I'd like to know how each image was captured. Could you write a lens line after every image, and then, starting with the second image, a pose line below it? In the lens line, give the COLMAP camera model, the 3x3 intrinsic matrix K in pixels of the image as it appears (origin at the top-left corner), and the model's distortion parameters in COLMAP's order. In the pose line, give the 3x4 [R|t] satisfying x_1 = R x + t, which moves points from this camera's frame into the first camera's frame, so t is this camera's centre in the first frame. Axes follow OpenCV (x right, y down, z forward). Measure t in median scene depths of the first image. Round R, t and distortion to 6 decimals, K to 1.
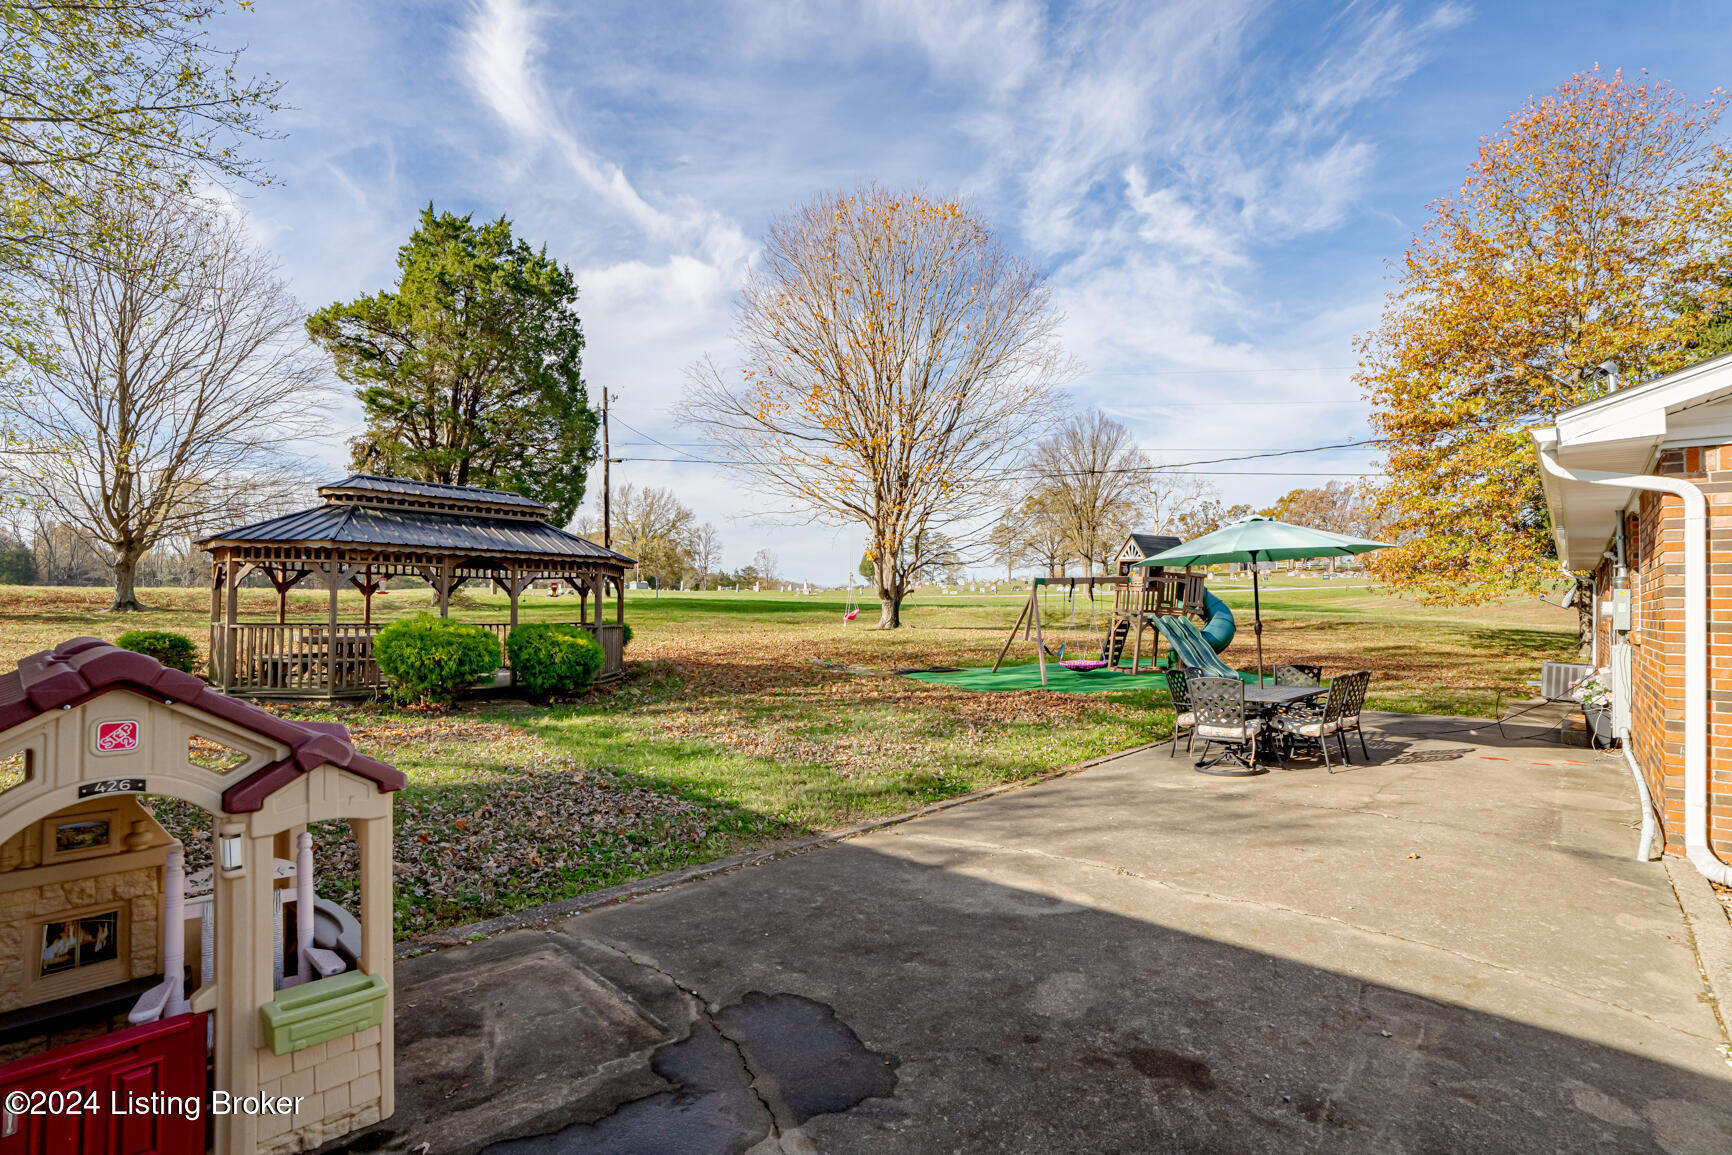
lens RADIAL K [[907.4, 0, 858.5], [0, 907.4, 610.3], [0, 0, 1]] dist [0.003351, 0.000359]
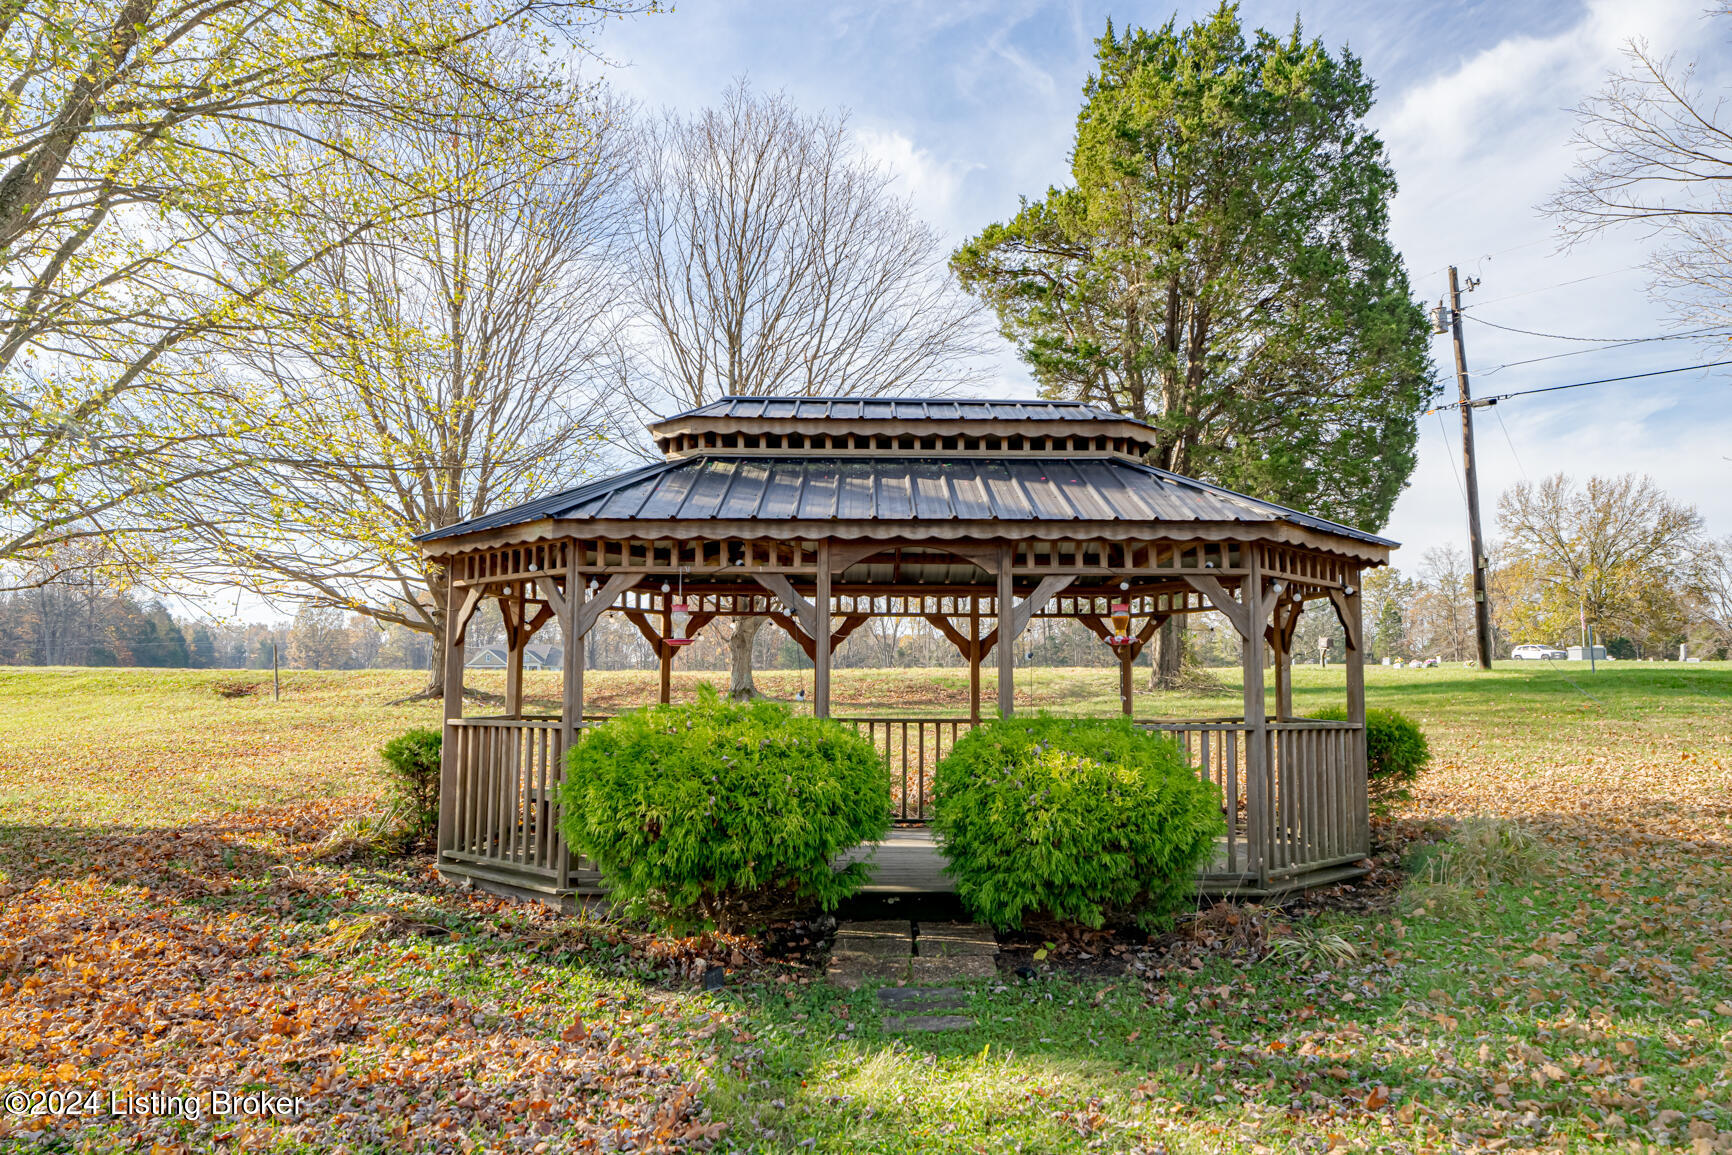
lens RADIAL K [[1220.2, 0, 866.0], [0, 1220.2, 577.5], [0, 0, 1]] dist [-0.003741, 0.004898]
pose [[0.696661, -0.080692, -0.712848, -0.031474], [0.005997, 0.994274, -0.106688, 0.005618], [0.717375, 0.070051, 0.693156, 0.320834]]
